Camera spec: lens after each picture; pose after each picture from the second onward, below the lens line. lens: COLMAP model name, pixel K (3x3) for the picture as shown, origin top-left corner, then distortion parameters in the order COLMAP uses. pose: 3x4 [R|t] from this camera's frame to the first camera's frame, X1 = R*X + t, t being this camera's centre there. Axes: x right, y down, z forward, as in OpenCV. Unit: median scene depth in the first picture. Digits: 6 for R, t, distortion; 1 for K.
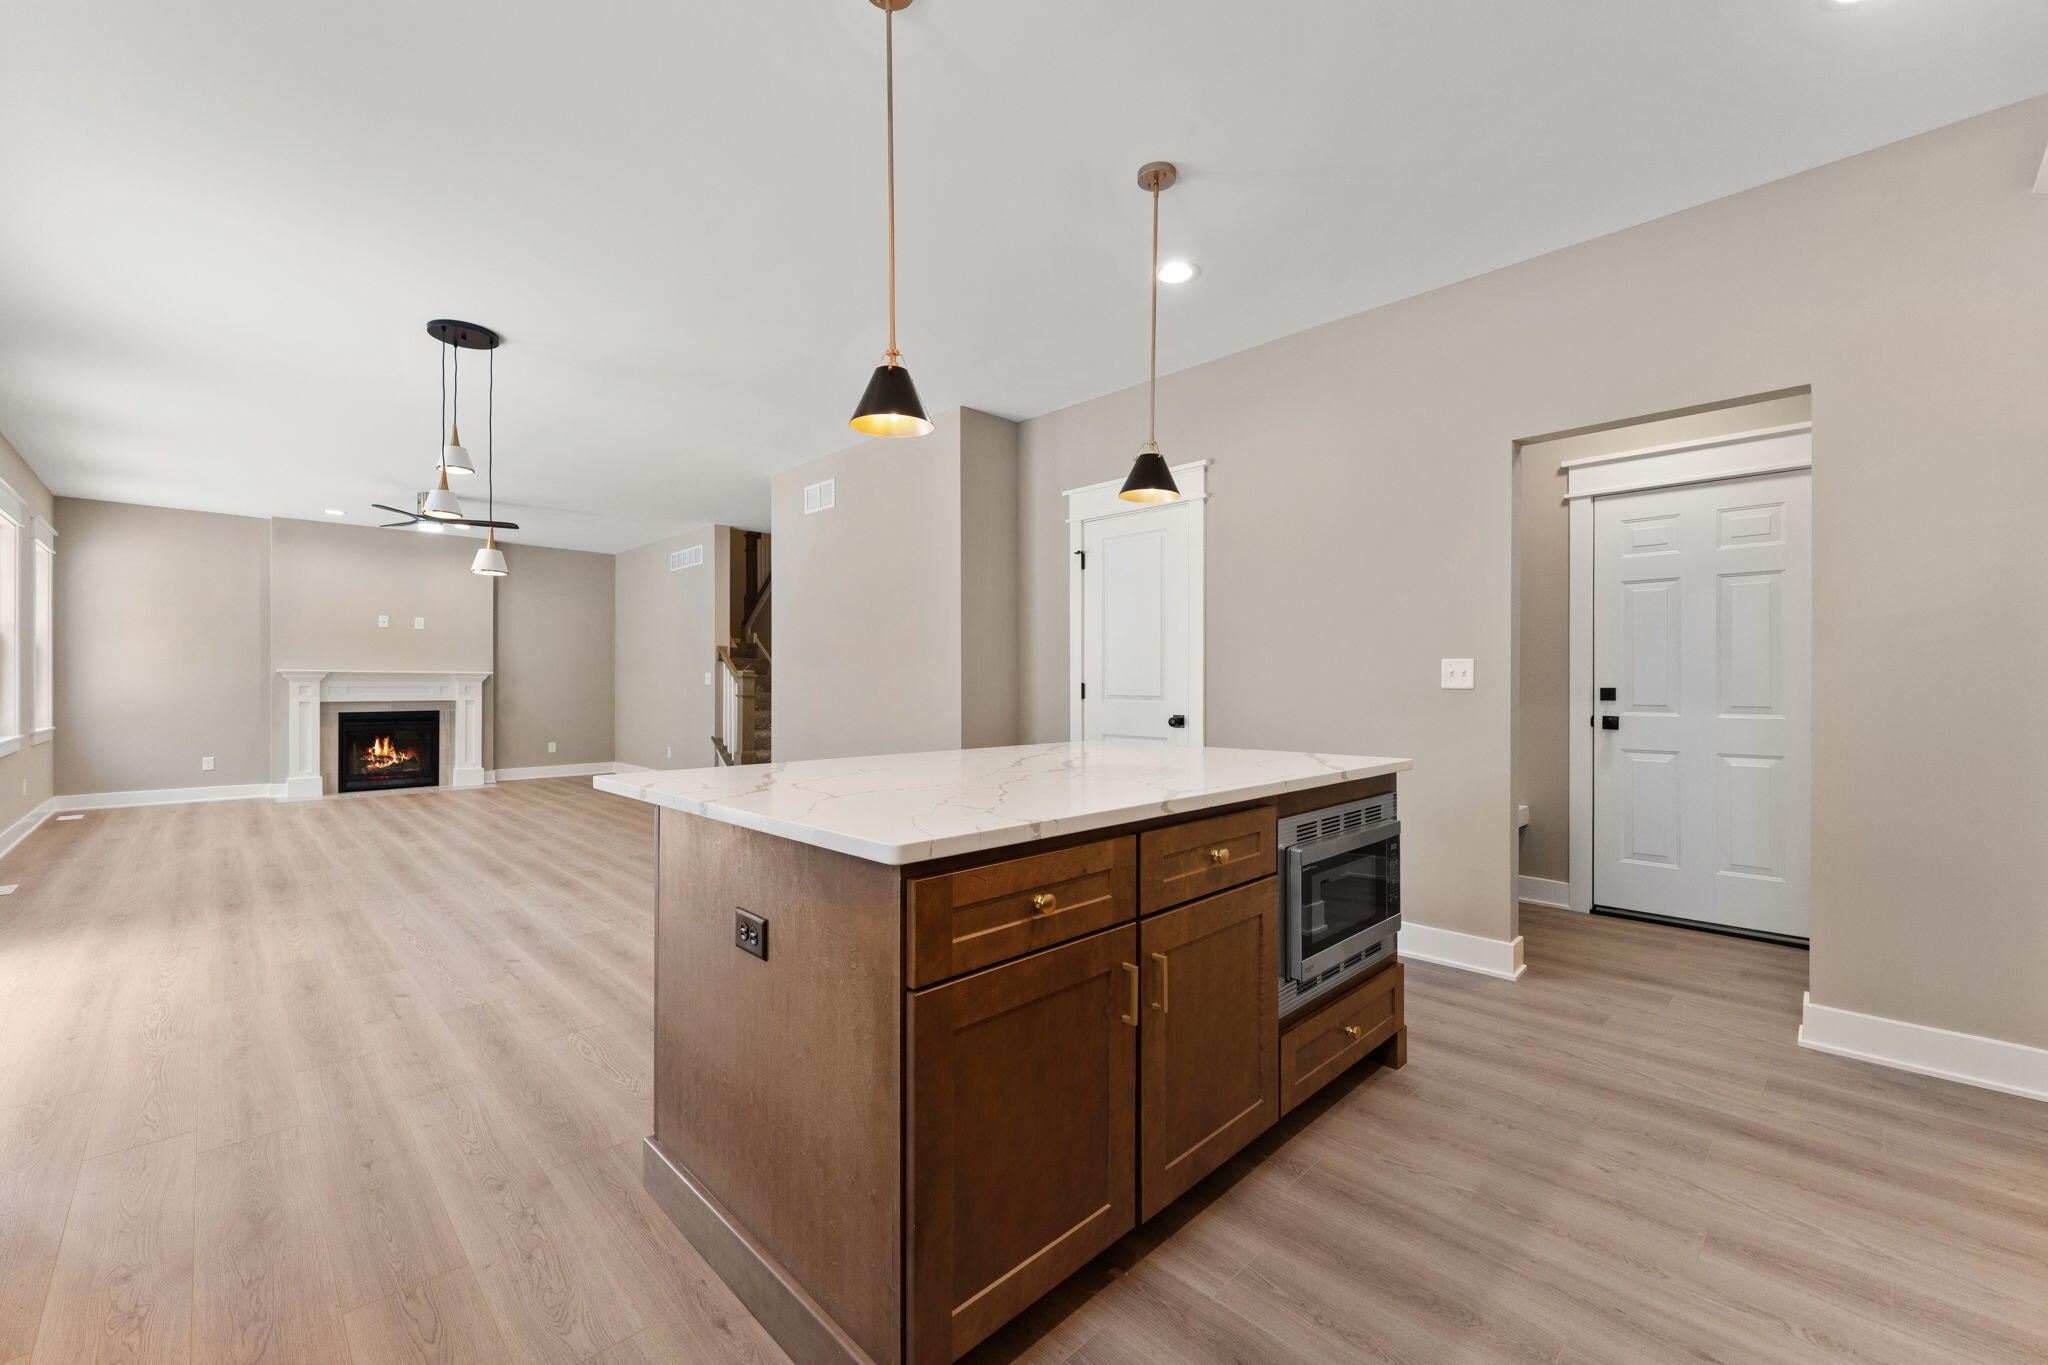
lens RADIAL K [[820.8, 0, 1016.2], [0, 820.8, 682.1], [0, 0, 1]] dist [-0.001174, 0.000461]
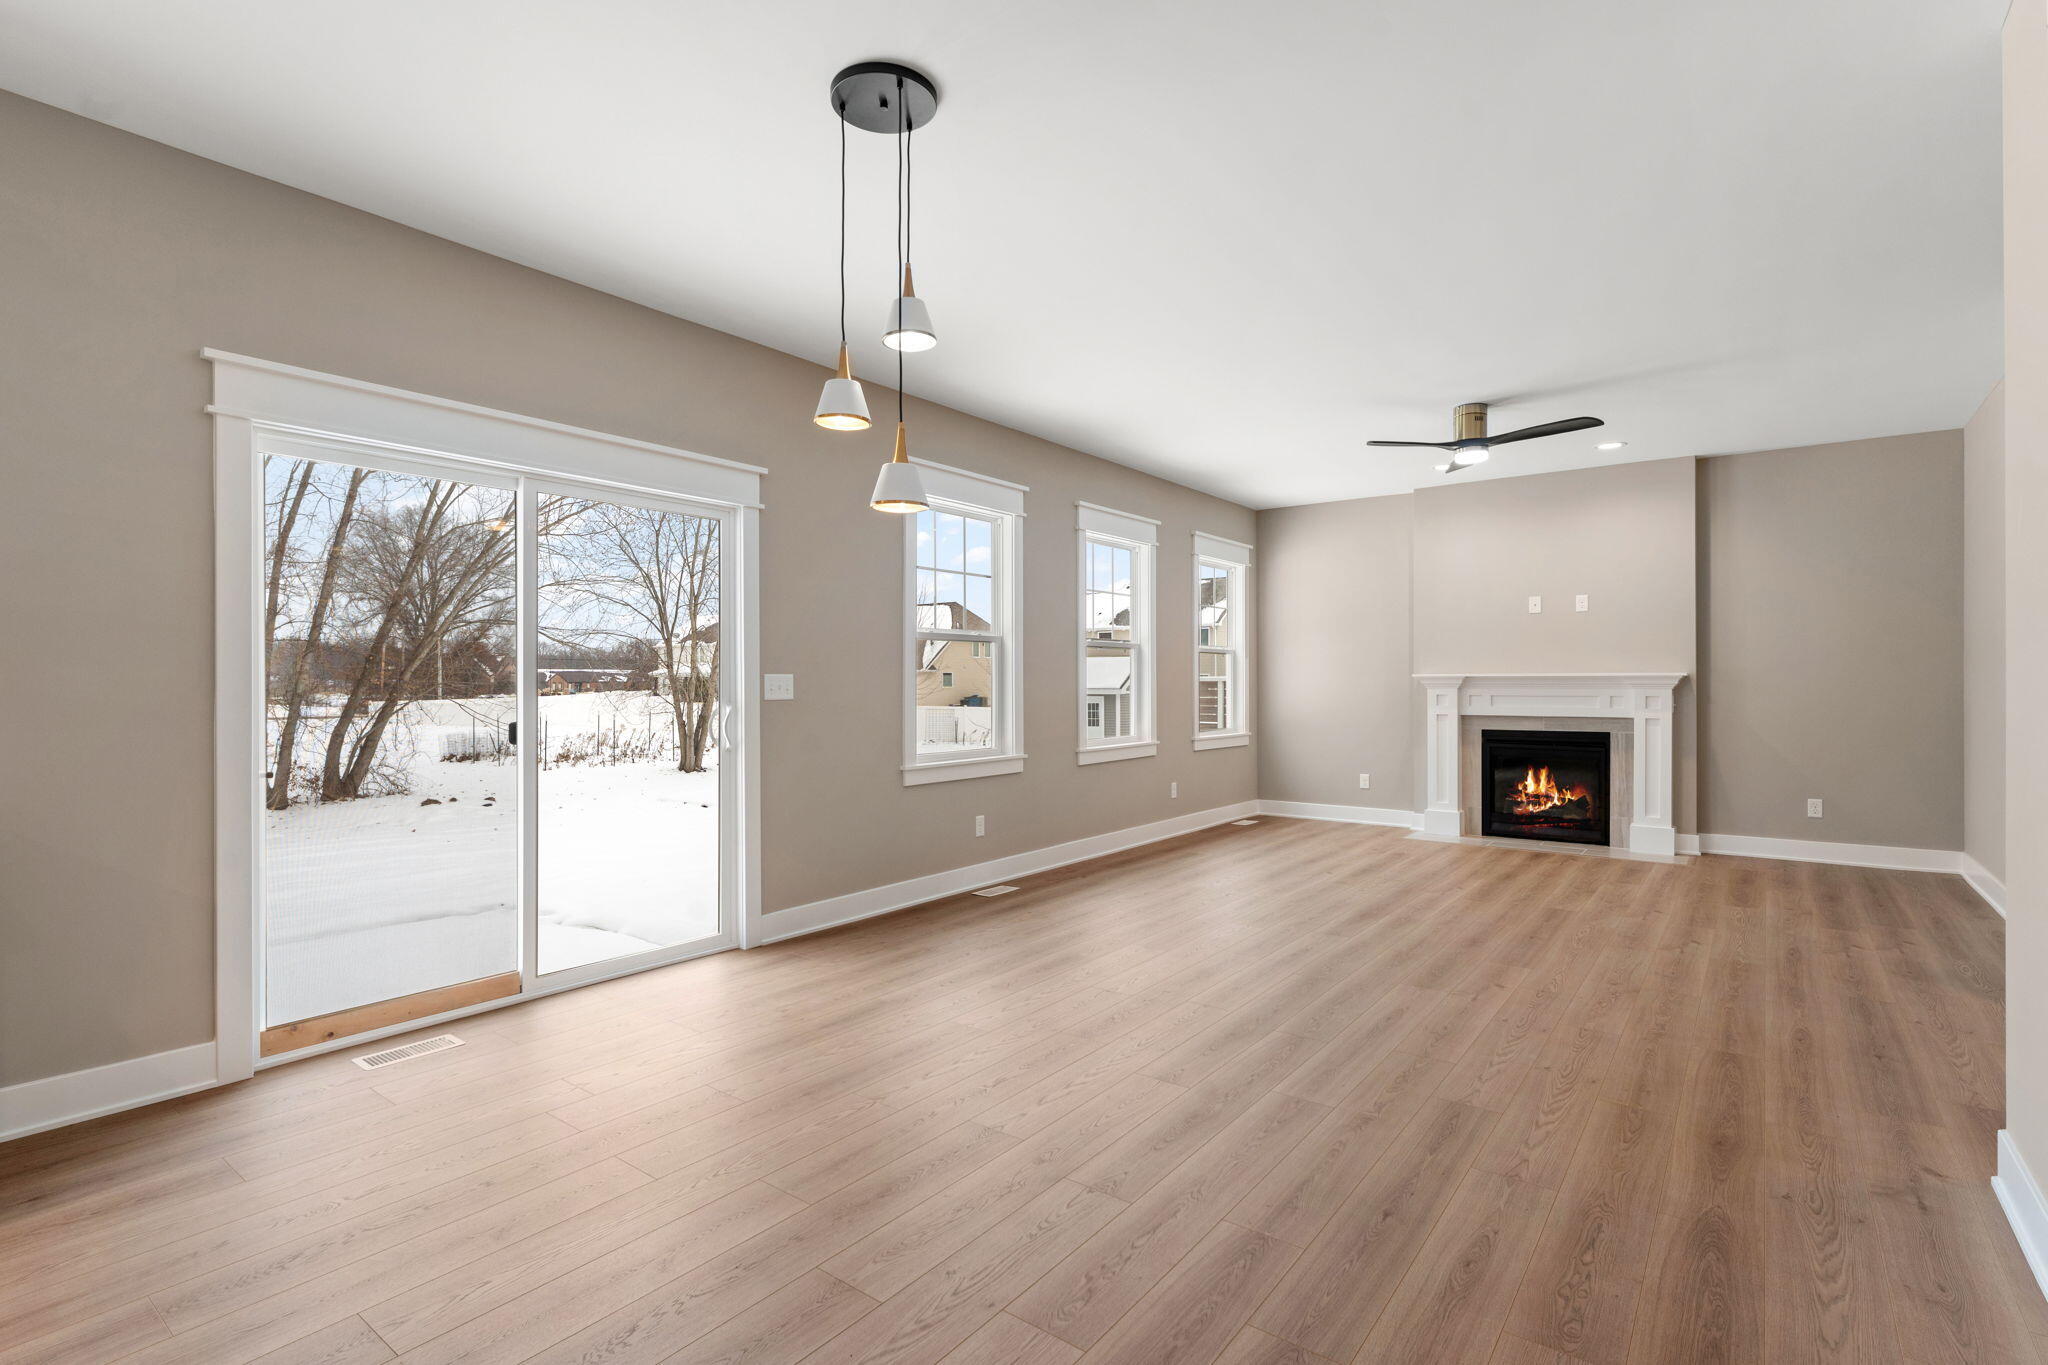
lens RADIAL K [[981.9, 0, 1014.5], [0, 981.9, 684.1], [0, 0, 1]] dist [0.003856, 0.001054]
pose [[0.138977, -0.000481, -0.990296, 0.015250], [0.004139, 0.999991, 0.000095, -0.006674], [0.990287, -0.004113, 0.138977, 0.442752]]
